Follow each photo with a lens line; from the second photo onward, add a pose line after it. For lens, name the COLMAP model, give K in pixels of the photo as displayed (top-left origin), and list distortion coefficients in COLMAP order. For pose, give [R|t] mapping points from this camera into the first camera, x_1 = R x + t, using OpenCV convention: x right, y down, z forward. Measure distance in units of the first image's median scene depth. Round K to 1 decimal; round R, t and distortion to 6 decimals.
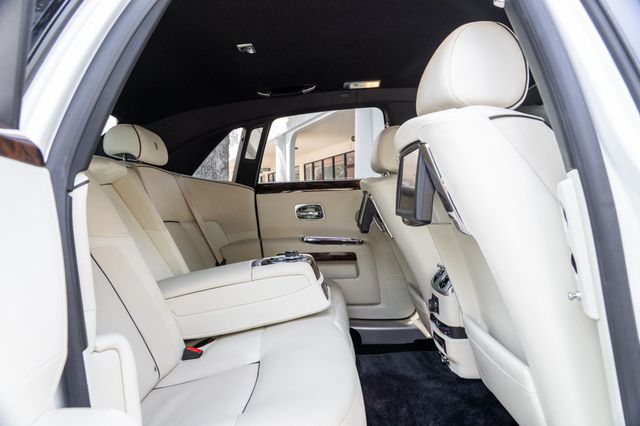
lens RADIAL K [[438.4, 0, 319.9], [0, 438.4, 198.9], [0, 0, 1]] dist [-0.008466, -0.000519]
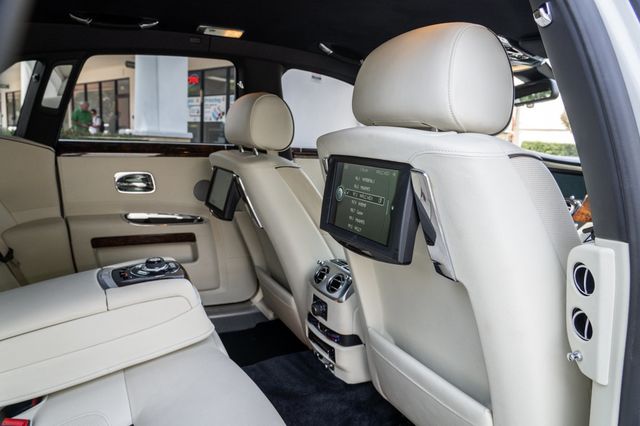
lens RADIAL K [[449.3, 0, 319.1], [0, 449.3, 201.1], [0, 0, 1]] dist [-0.019822, -0.000638]
pose [[0.874254, 0.003612, 0.485455, -0.156790], [-0.074537, 0.989114, 0.126874, -0.079743], [-0.479712, -0.147105, 0.865007, 0.179331]]
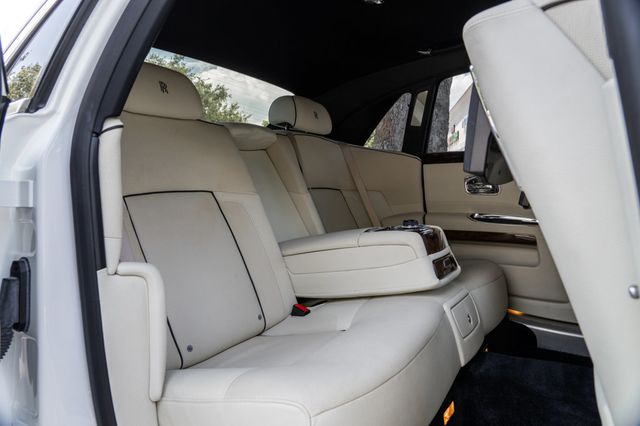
lens RADIAL K [[438.4, 0, 319.9], [0, 438.4, 198.9], [0, 0, 1]] dist [-0.008466, -0.000519]
pose [[0.848186, 0.042322, -0.528005, 0.203948], [-0.022575, 0.998786, 0.043793, 0.033585], [0.529217, -0.025225, 0.848111, 0.118674]]
